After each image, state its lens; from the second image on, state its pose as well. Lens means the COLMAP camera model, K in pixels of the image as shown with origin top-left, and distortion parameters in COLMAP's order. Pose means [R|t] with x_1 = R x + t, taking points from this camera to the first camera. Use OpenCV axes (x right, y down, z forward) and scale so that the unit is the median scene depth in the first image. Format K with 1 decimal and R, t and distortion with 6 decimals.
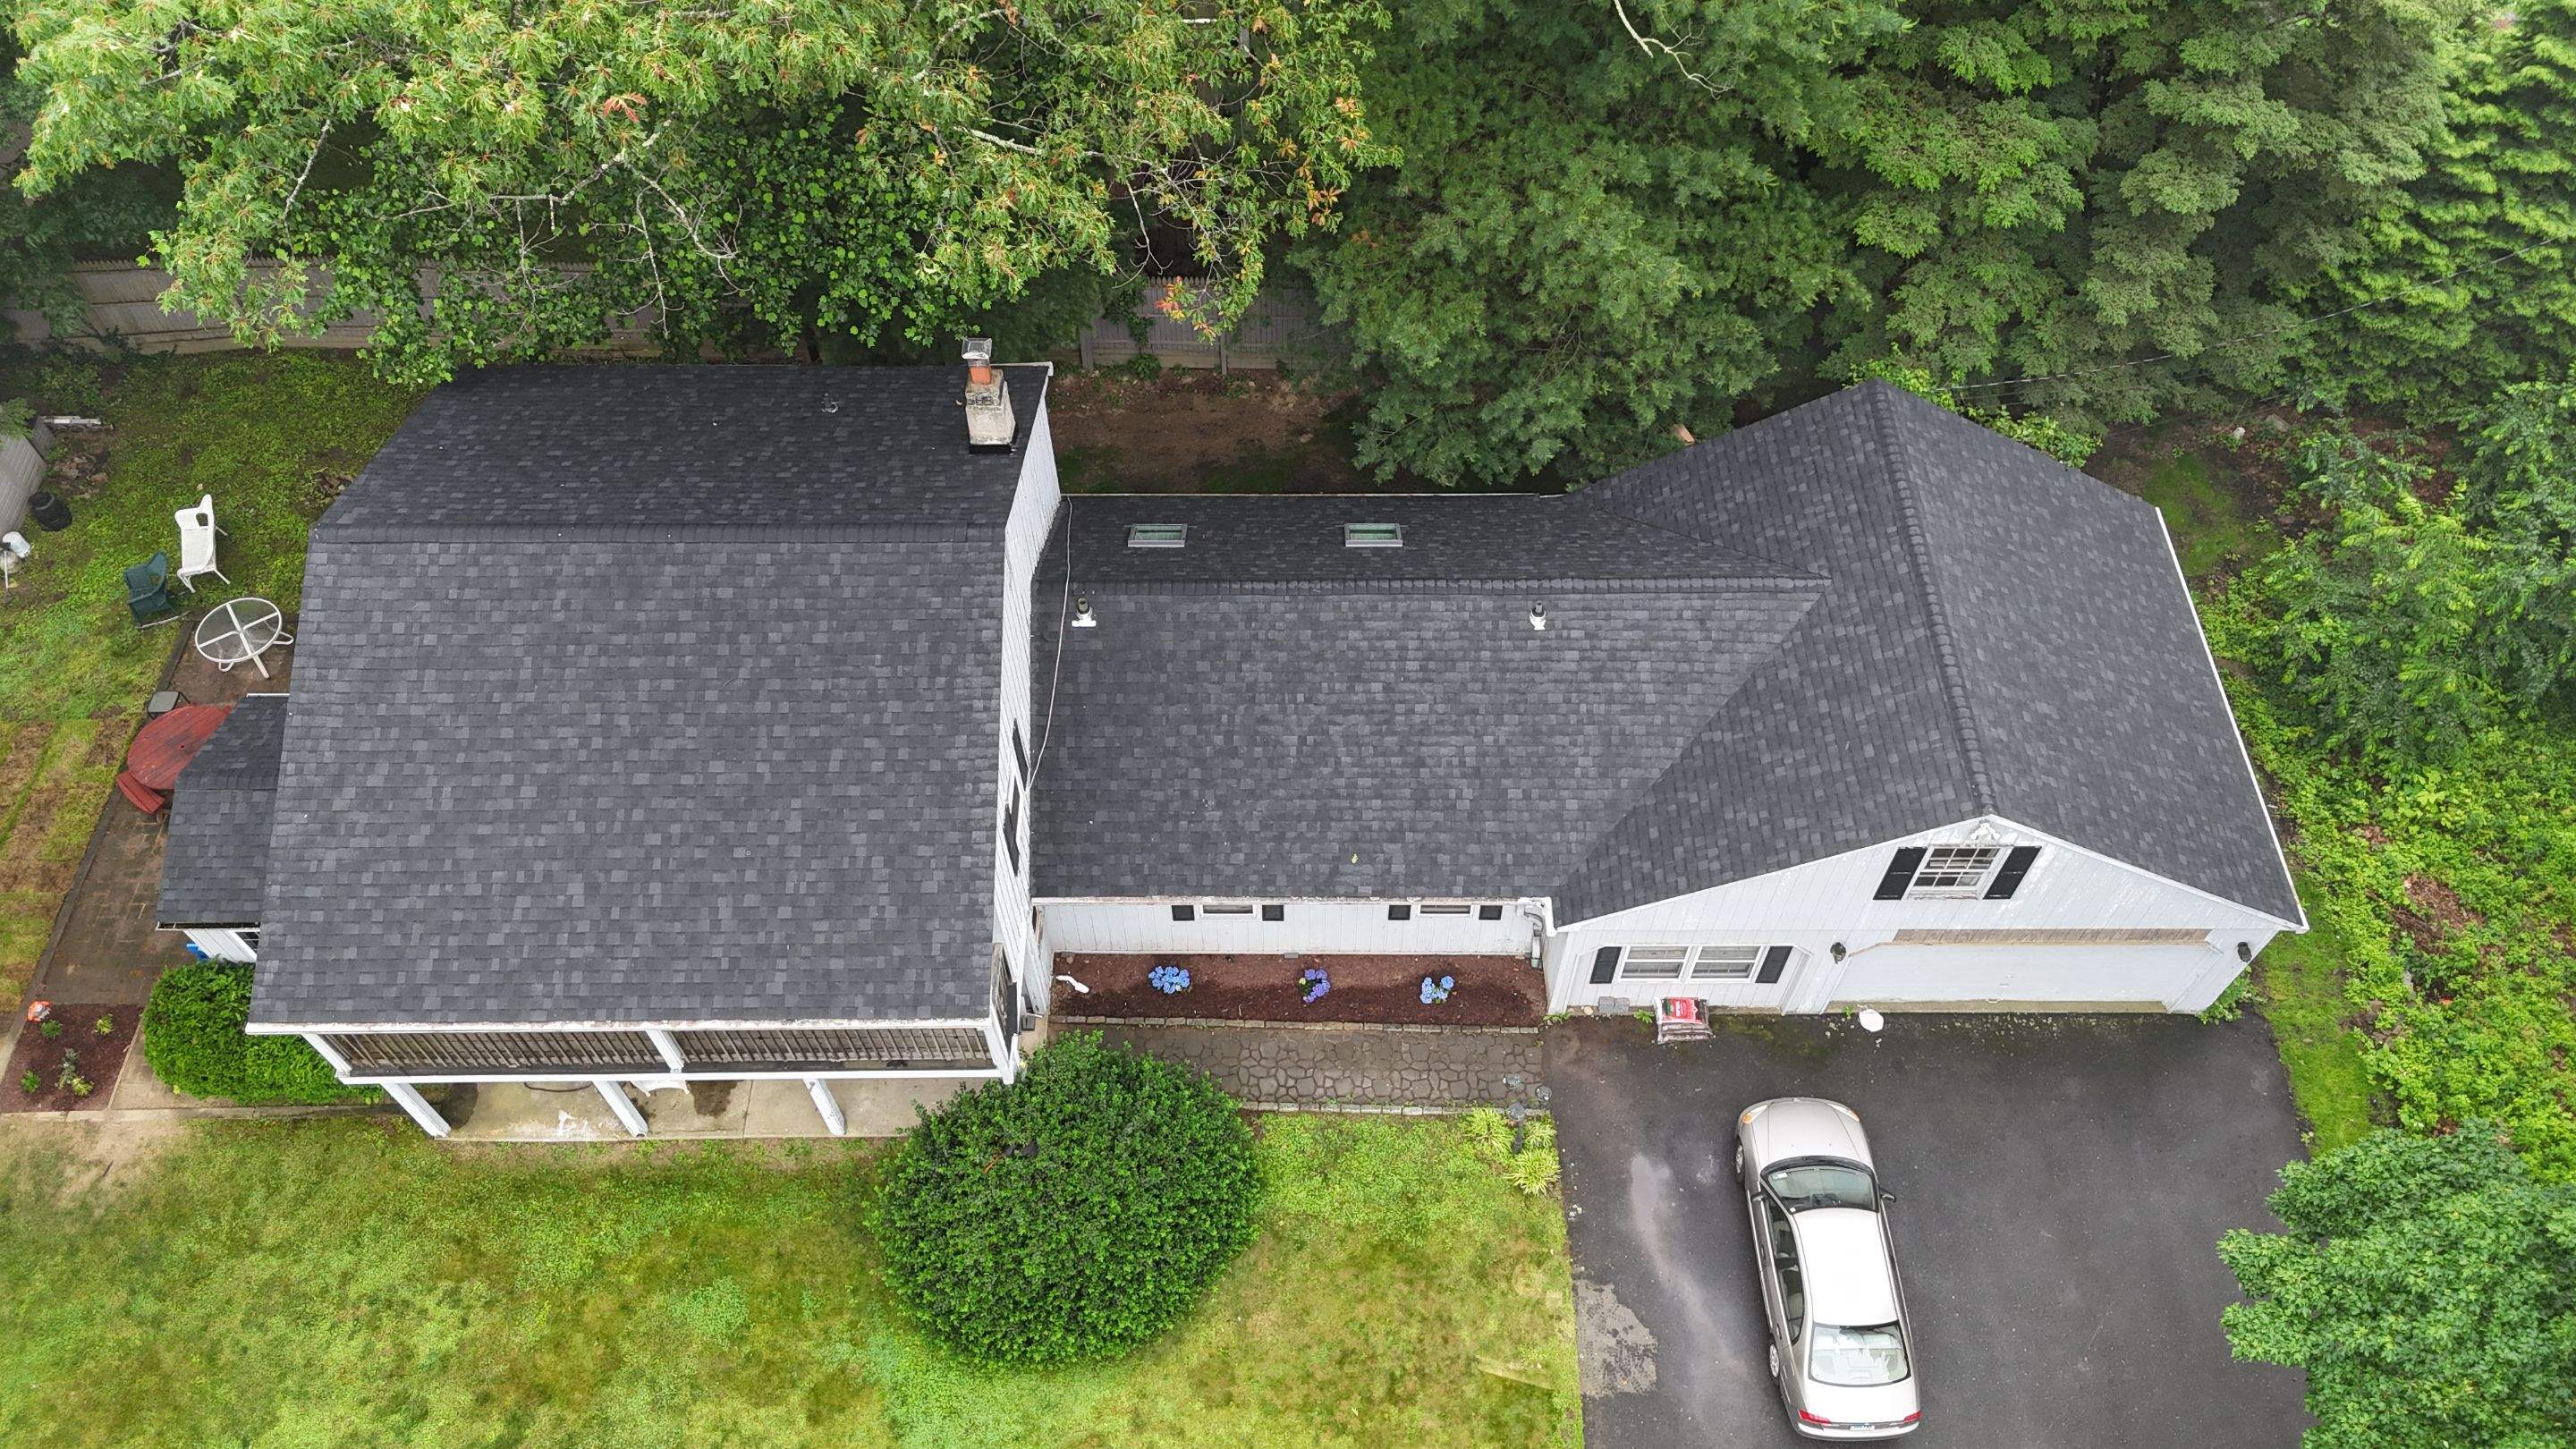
lens RADIAL K [[1925.5, 0, 1277.0], [0, 1925.5, 716.6], [0, 0, 1]] dist [0.090619, -0.084689]
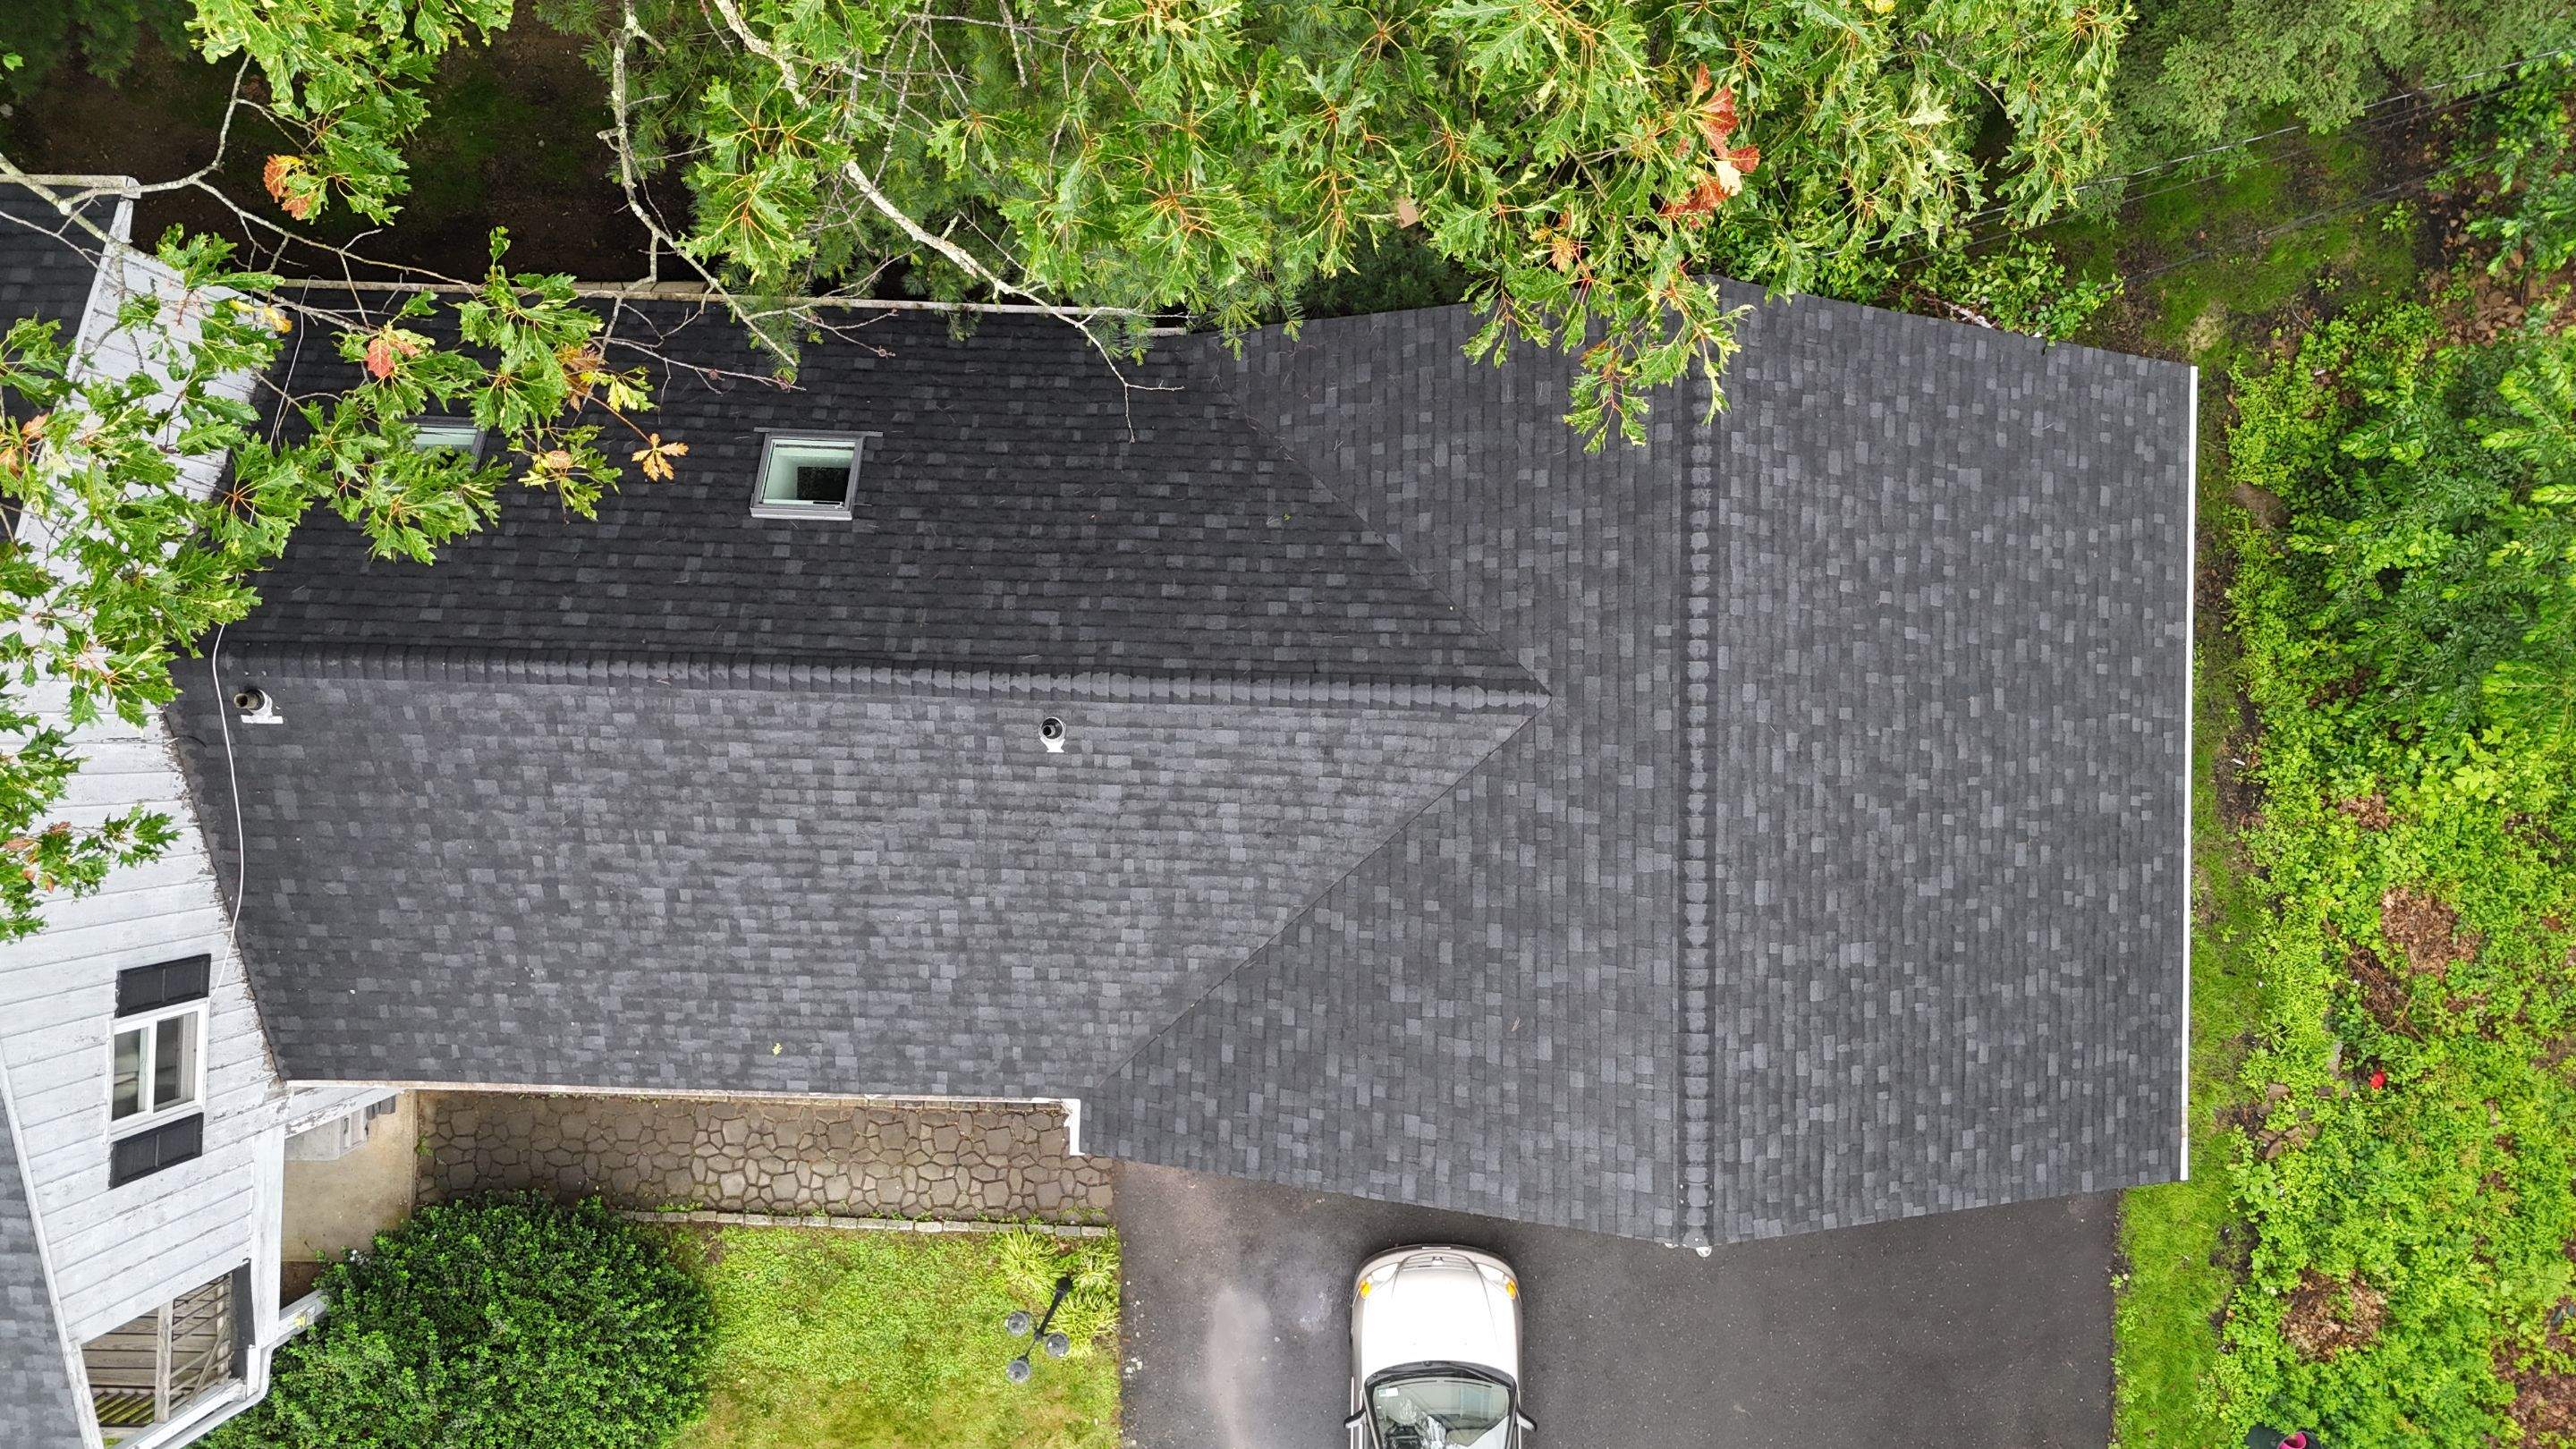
lens RADIAL K [[1925.5, 0, 1290.0], [0, 1925.5, 731.7], [0, 0, 1]] dist [0.090619, -0.084689]
pose [[0.999581, 0.027510, 0.009052, 0.202470], [-0.027821, 0.825325, 0.563972, -0.385130], [0.008044, -0.563987, 0.825744, 0.515126]]
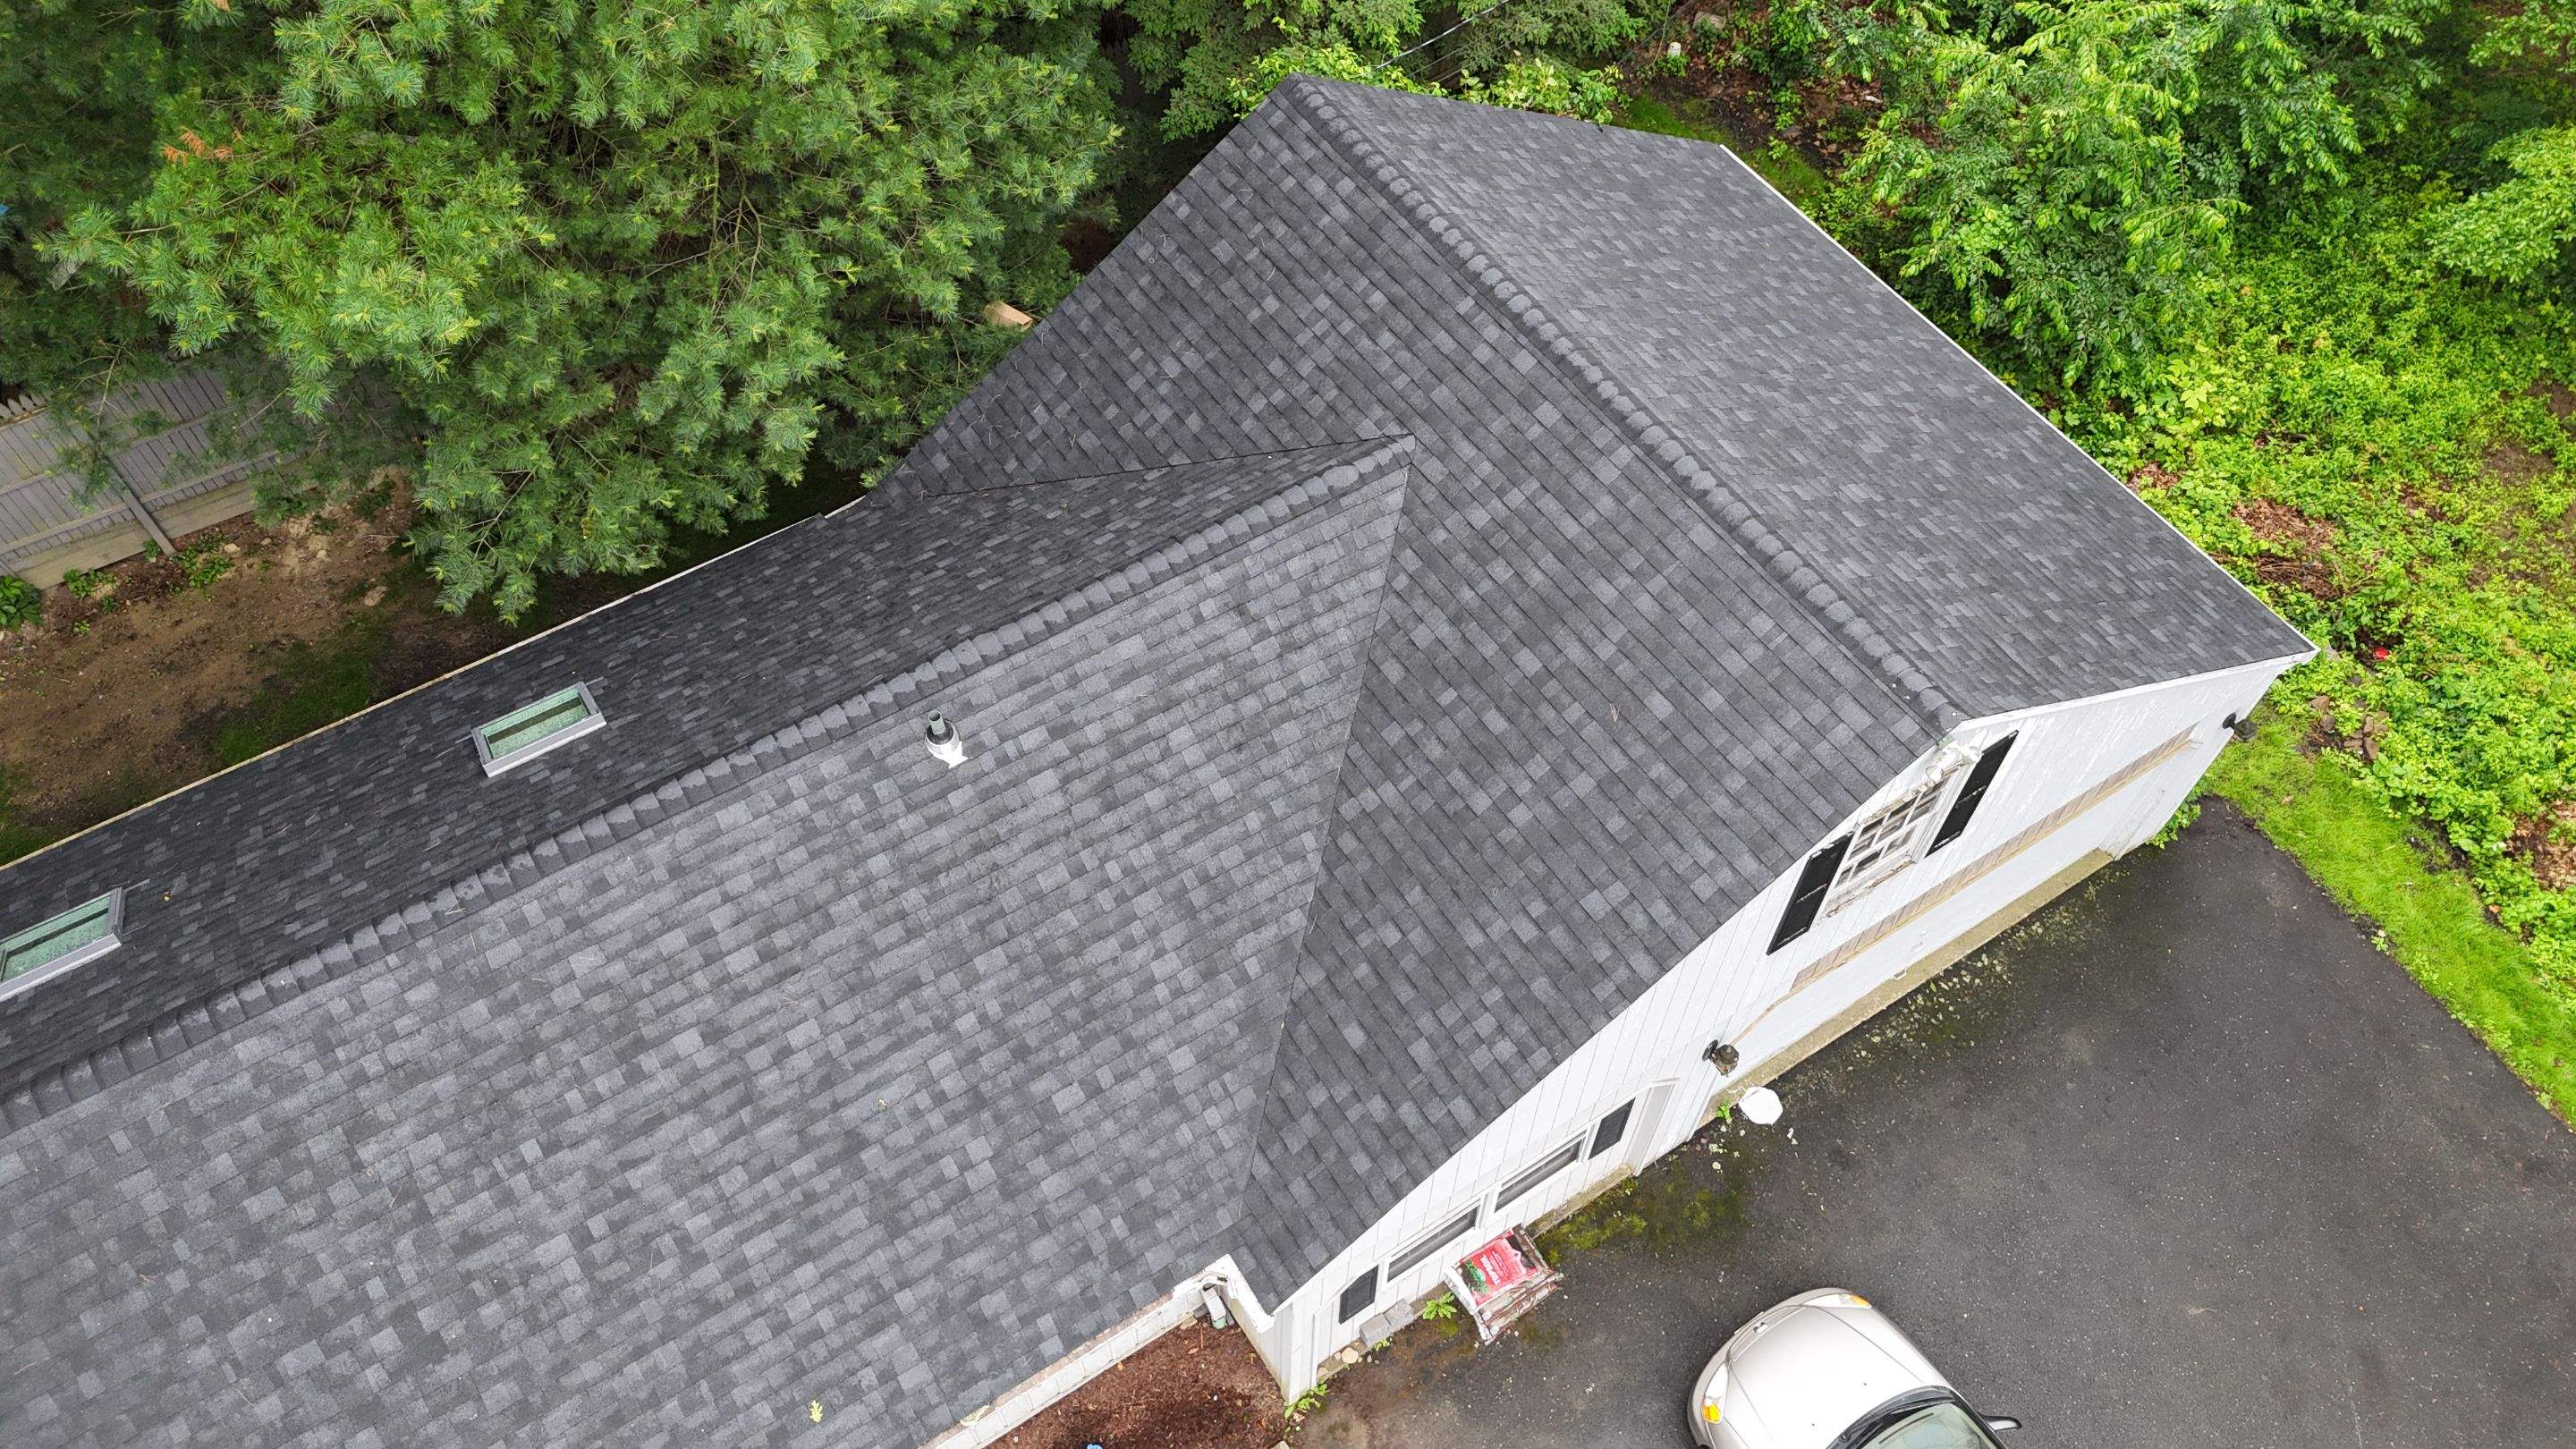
lens RADIAL K [[1925.5, 0, 1298.0], [0, 1925.5, 711.3], [0, 0, 1]] dist [0.090619, -0.084689]
pose [[0.842687, -0.436495, 0.315200, 0.062037], [0.435866, 0.896750, 0.076551, -0.056871], [-0.316070, 0.072877, 0.945933, 0.519638]]
